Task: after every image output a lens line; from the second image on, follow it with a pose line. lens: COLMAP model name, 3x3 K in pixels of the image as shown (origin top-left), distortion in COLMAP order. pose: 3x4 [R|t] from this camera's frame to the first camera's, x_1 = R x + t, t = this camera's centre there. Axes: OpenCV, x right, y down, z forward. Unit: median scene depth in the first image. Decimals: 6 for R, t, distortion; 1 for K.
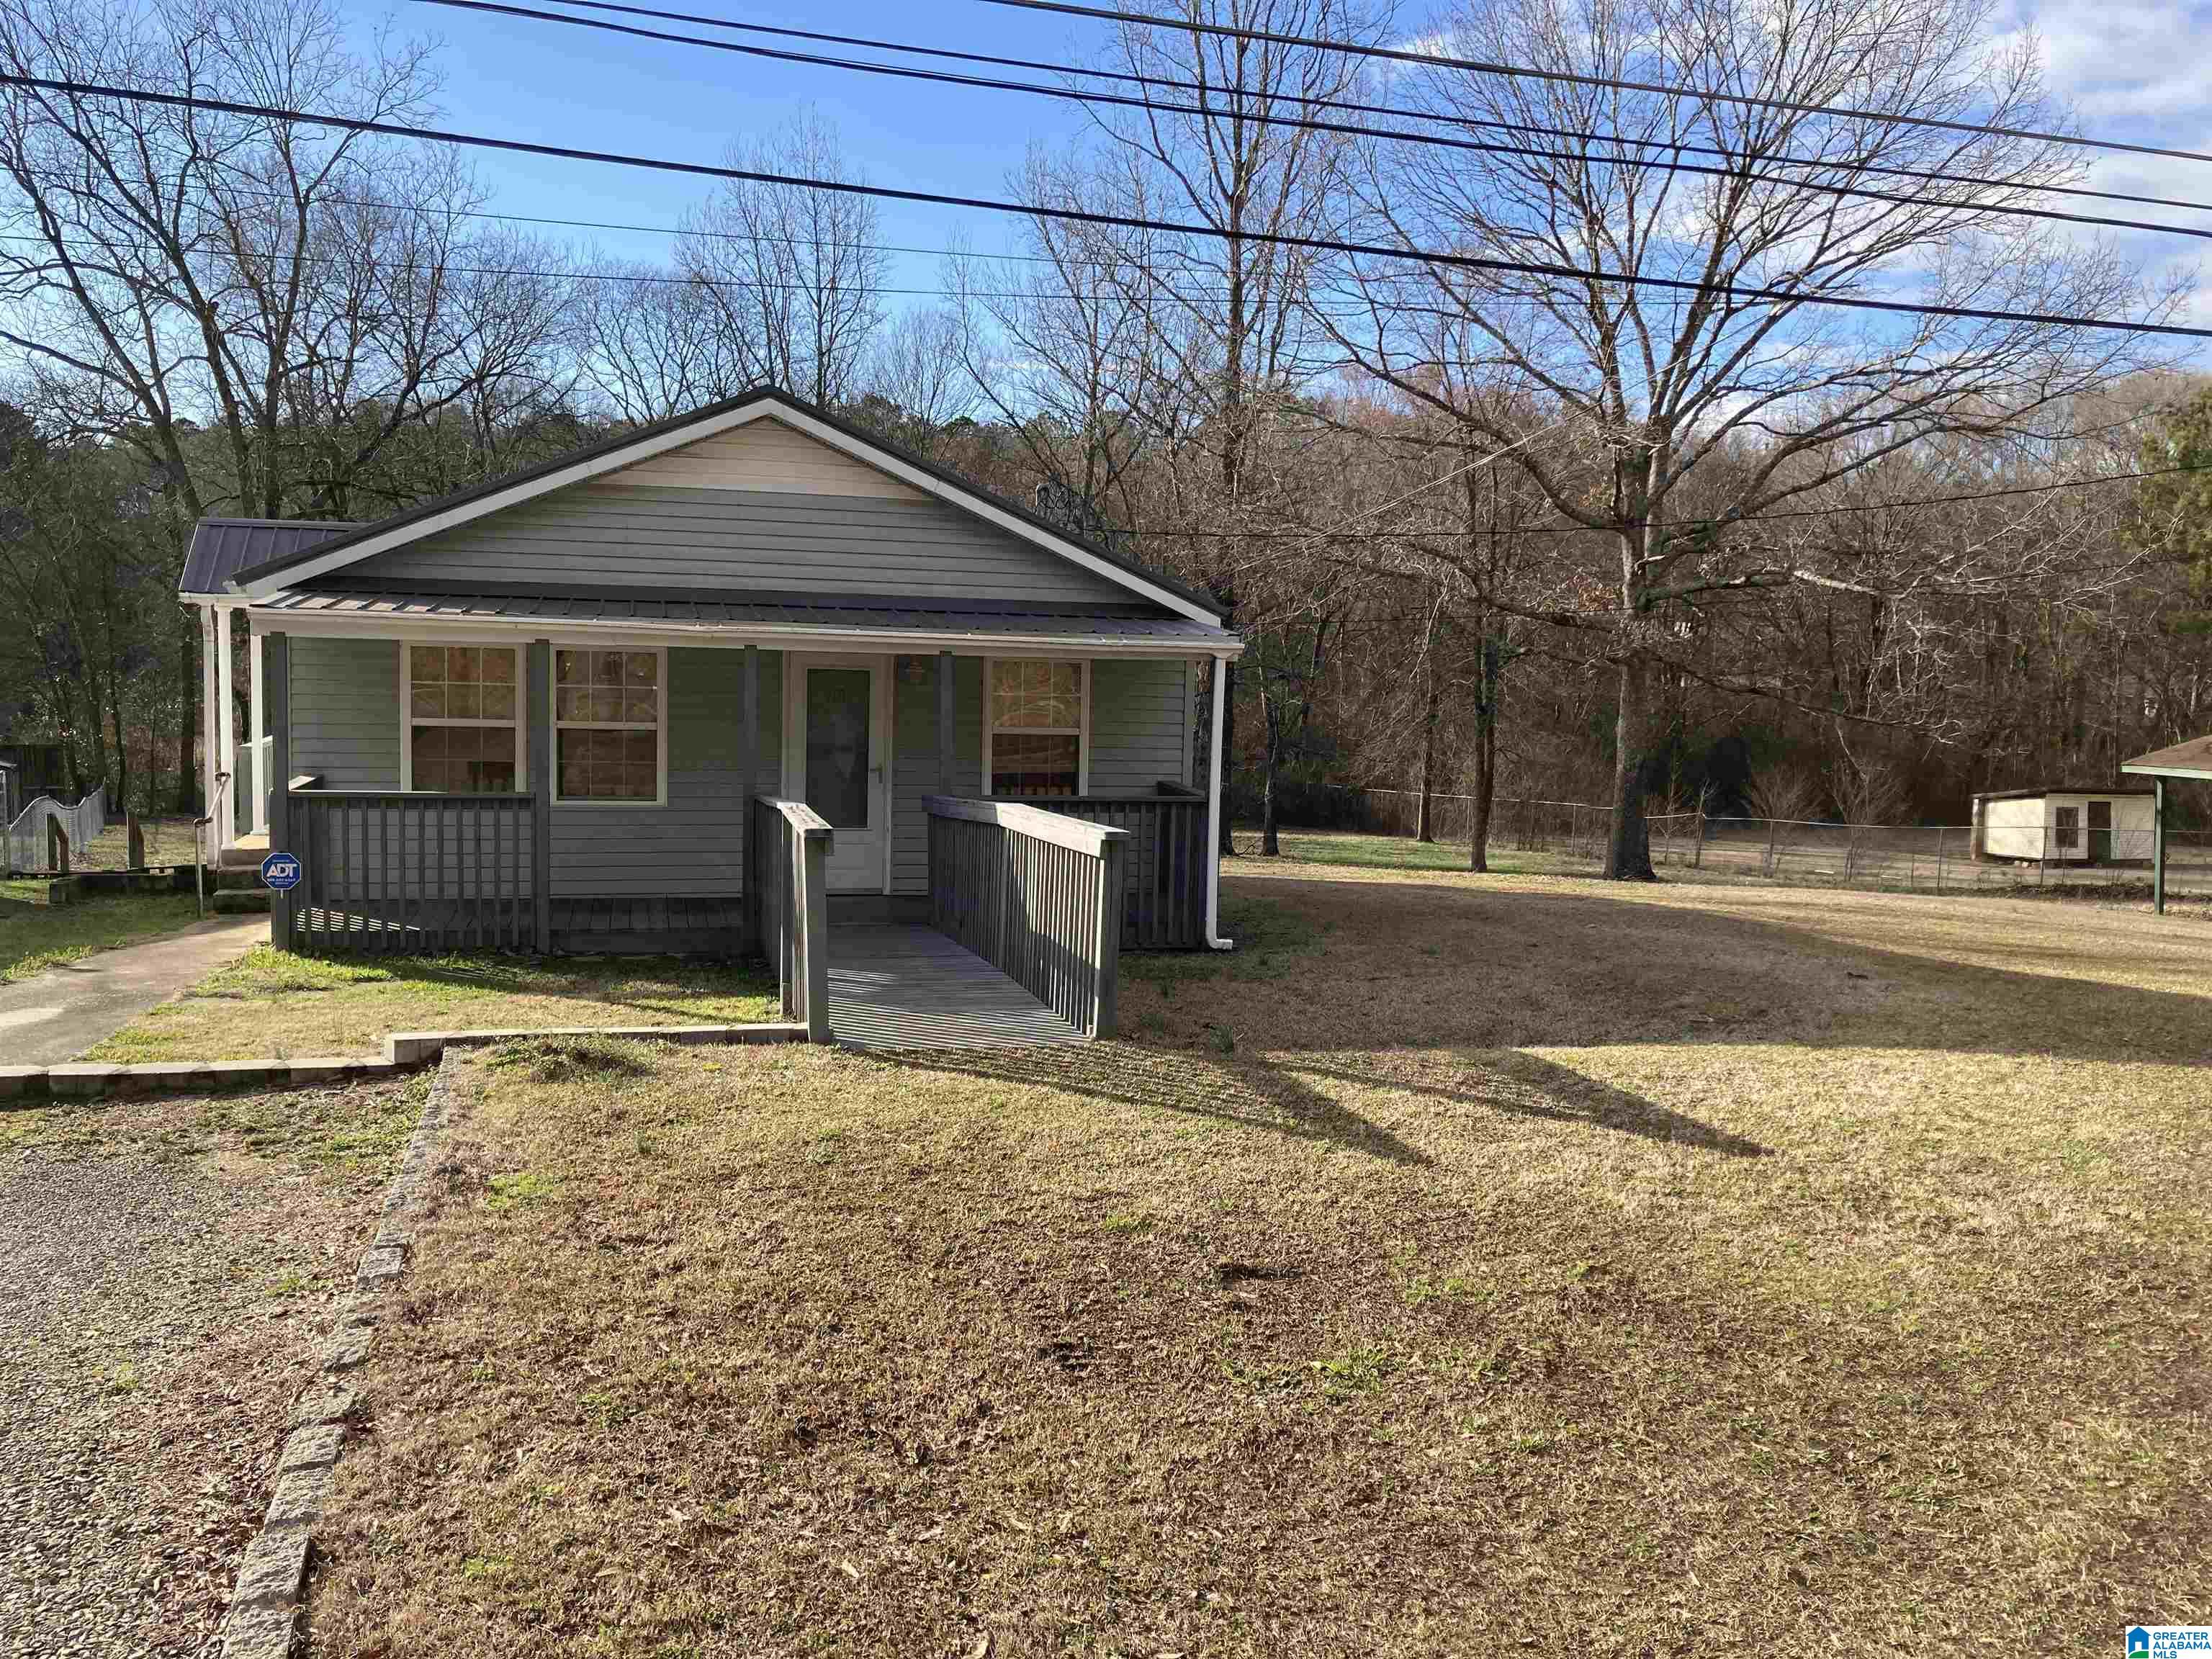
lens RADIAL K [[1812.3, 0, 1117.2], [0, 1812.3, 839.8], [0, 0, 1]] dist [0.031882, -0.031733]
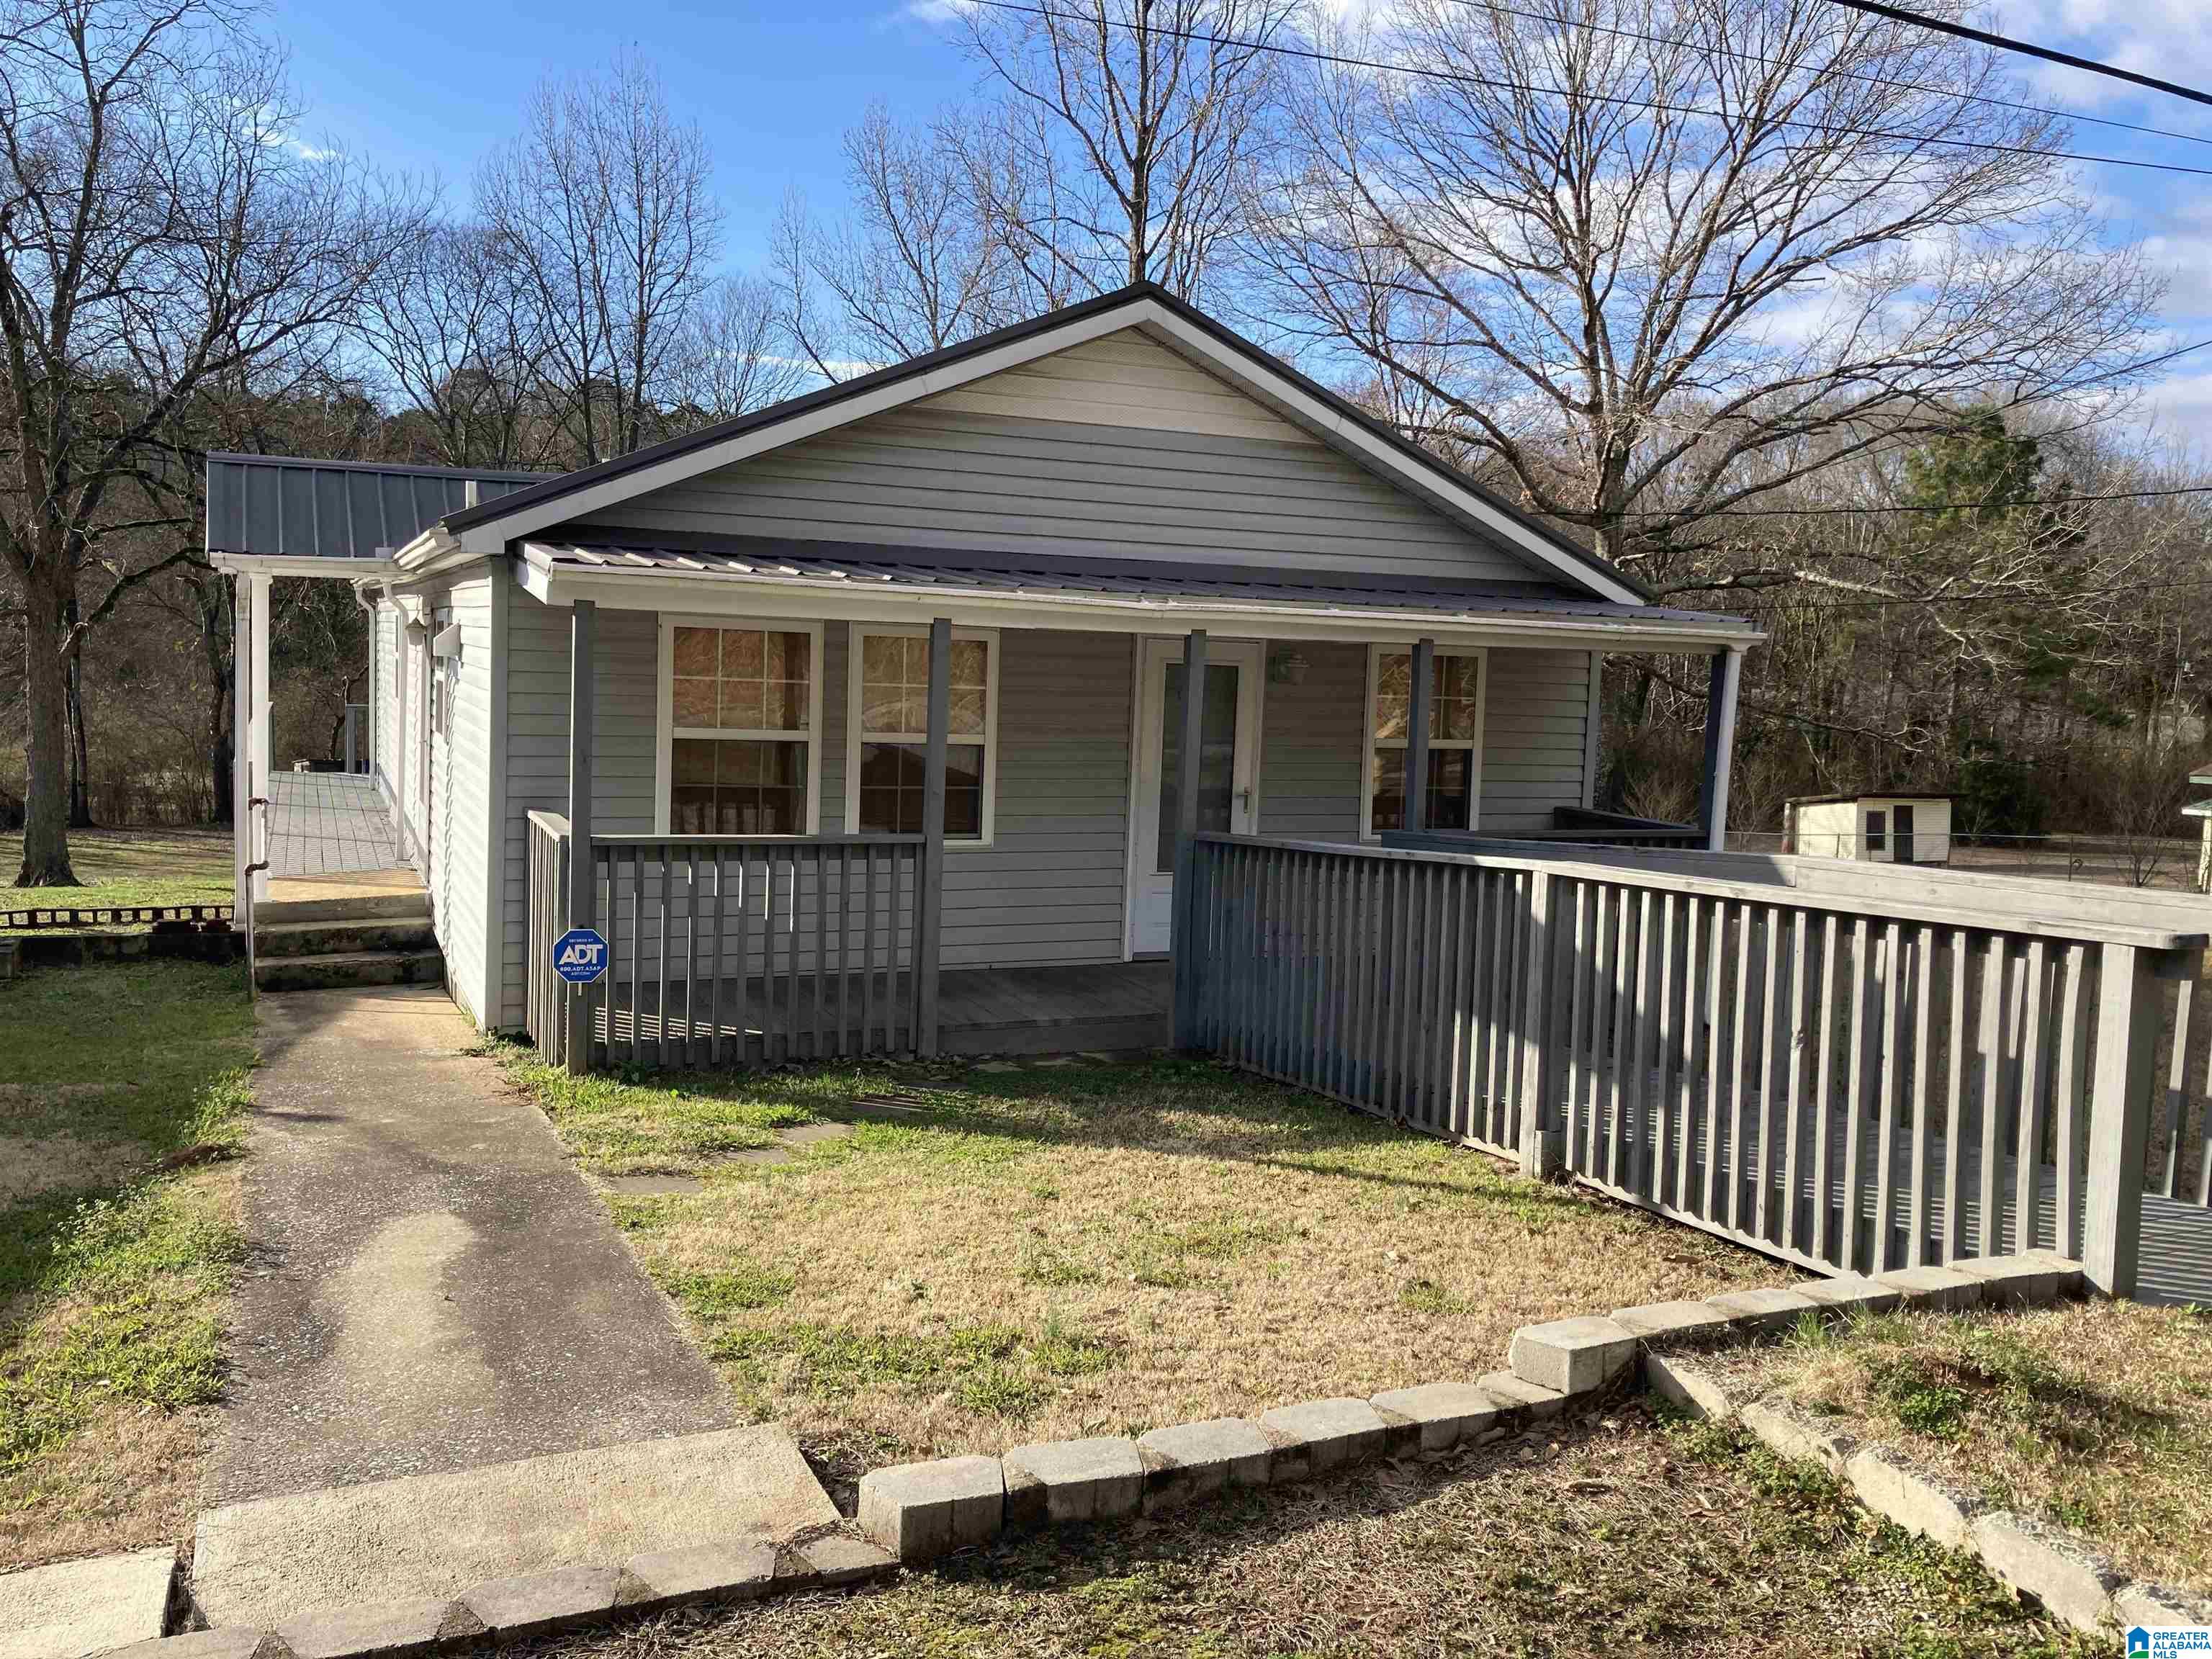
lens RADIAL K [[1812.3, 0, 1087.7], [0, 1812.3, 822.8], [0, 0, 1]] dist [0.031882, -0.031733]
pose [[0.987191, -0.006376, 0.159415, -0.177172], [0.008067, 0.999918, -0.009962, -0.011022], [-0.159338, 0.011121, 0.987161, 0.142700]]
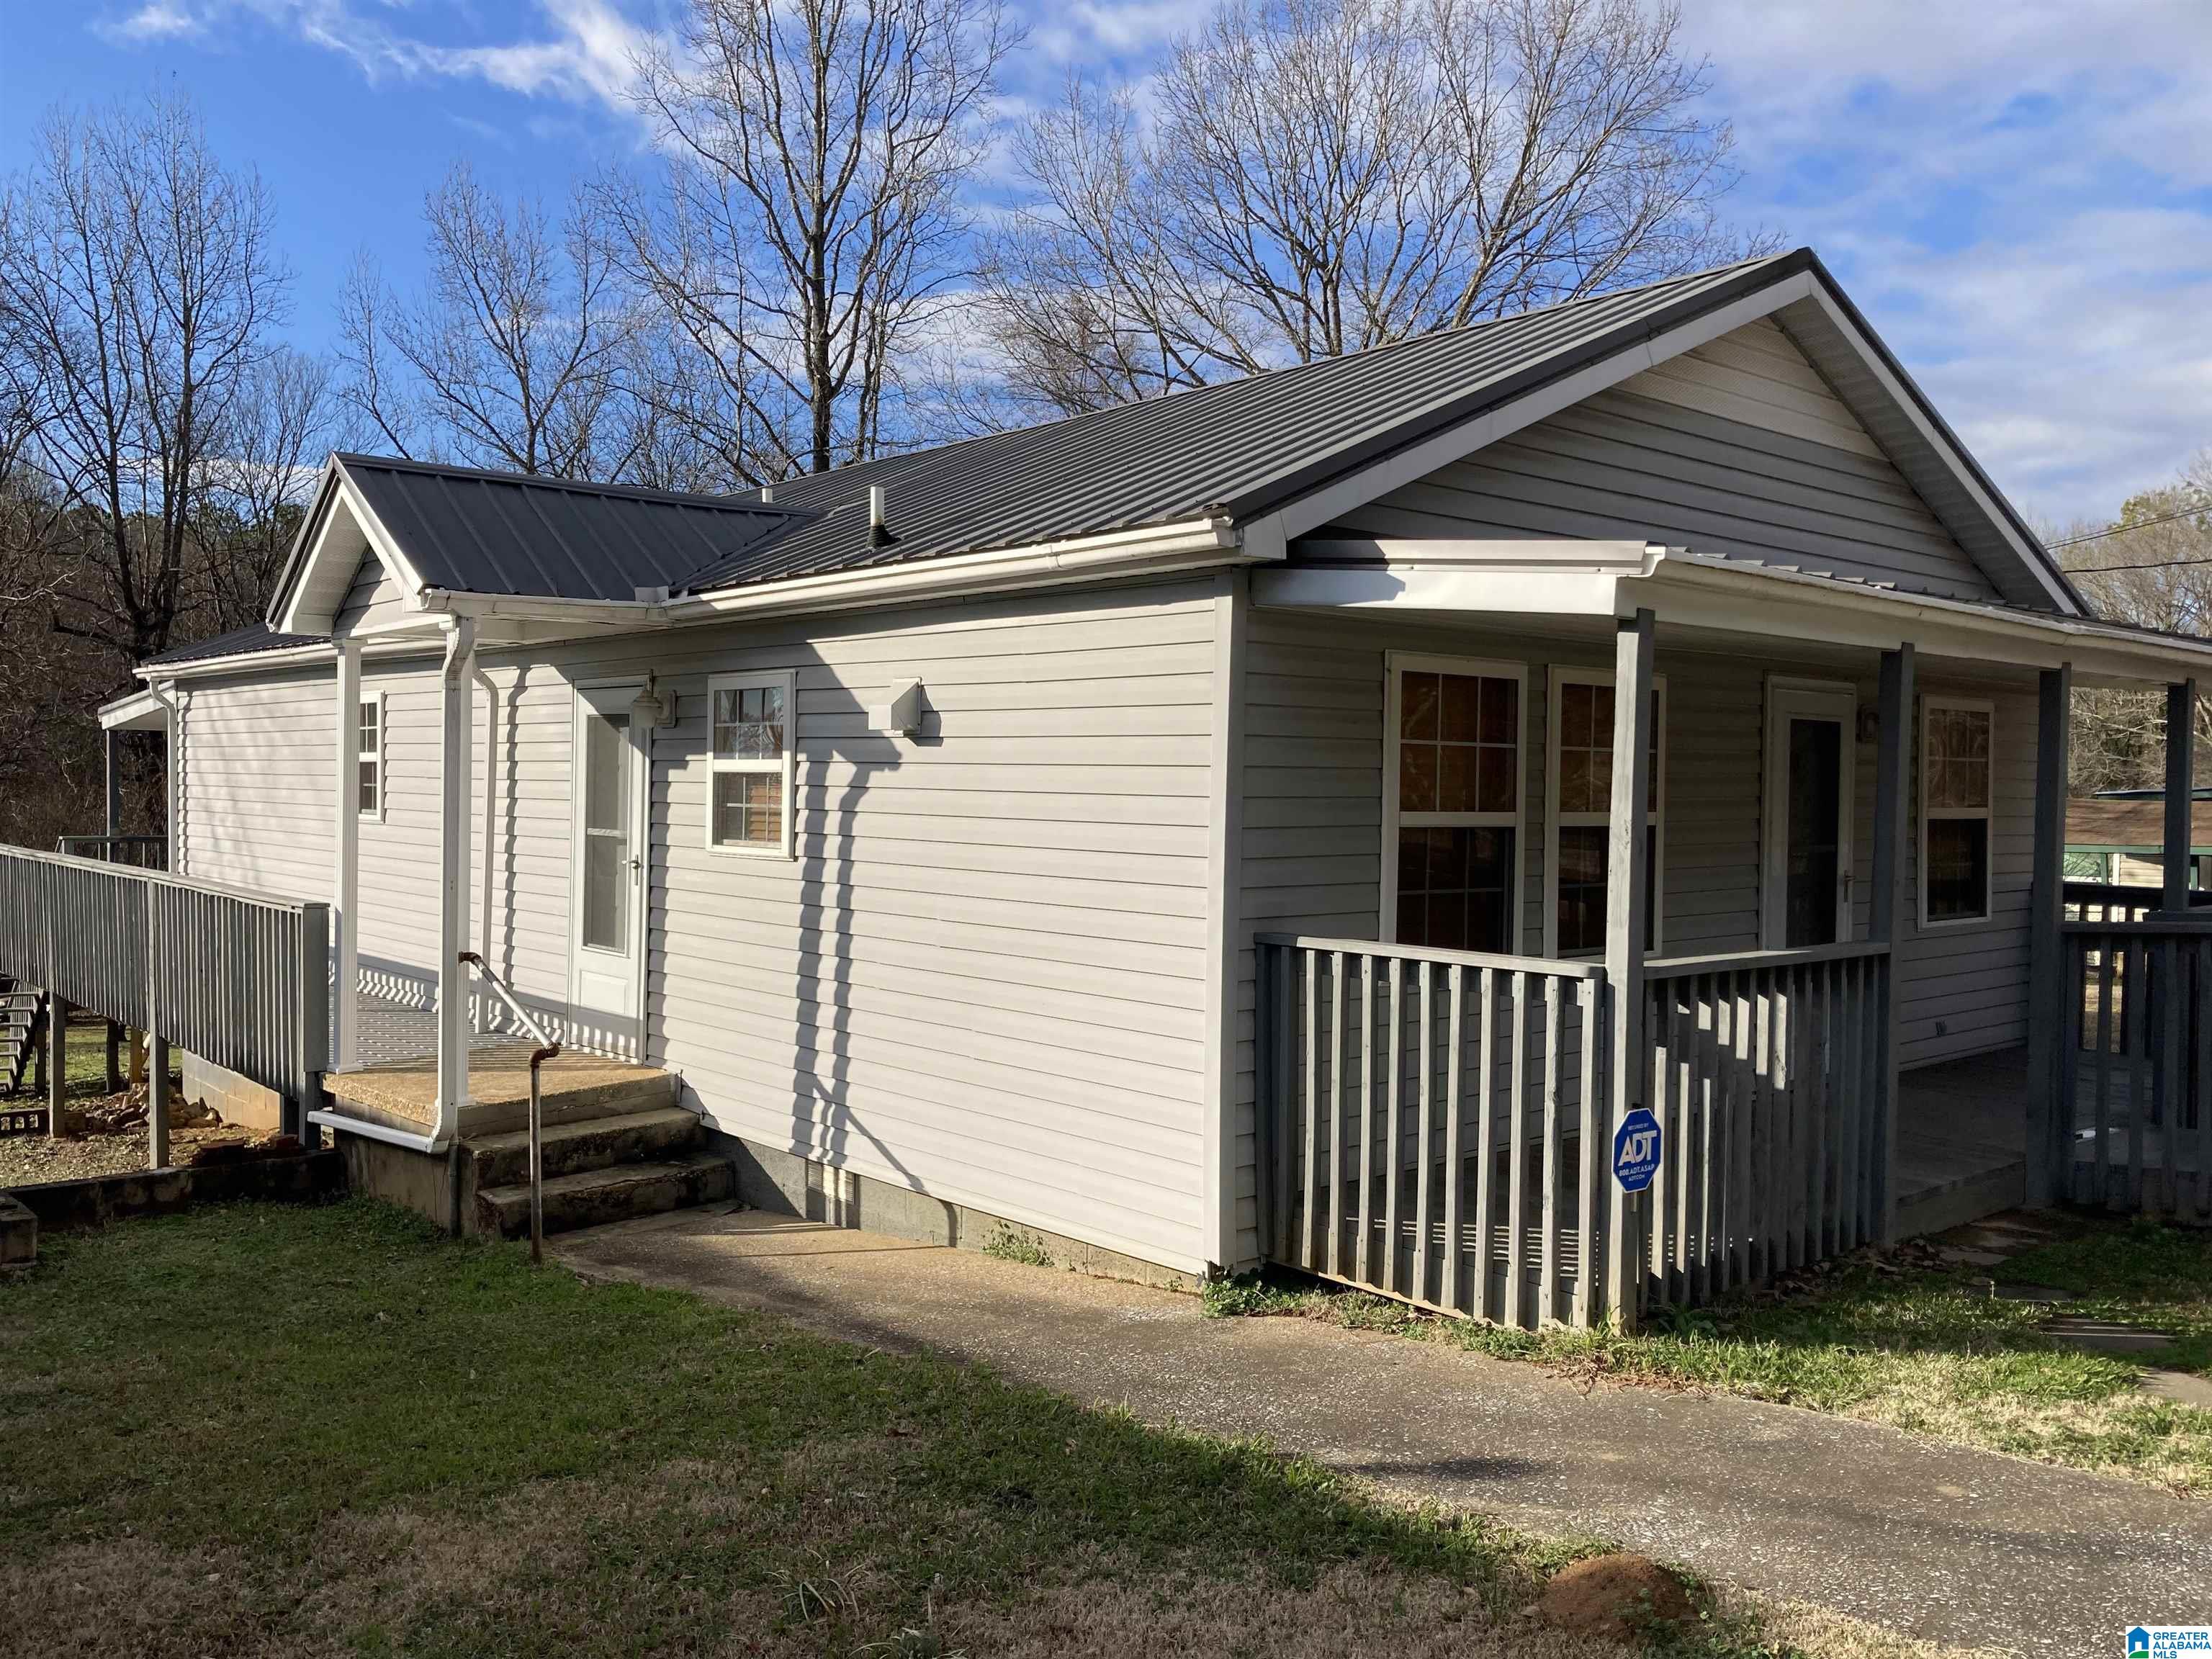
lens RADIAL K [[1812.3, 0, 1106.8], [0, 1812.3, 832.1], [0, 0, 1]] dist [0.031882, -0.031733]
pose [[0.892534, -0.031561, 0.449873, -0.358075], [0.063459, 0.996412, -0.055997, -0.019951], [-0.446492, 0.078528, 0.891335, 0.306875]]
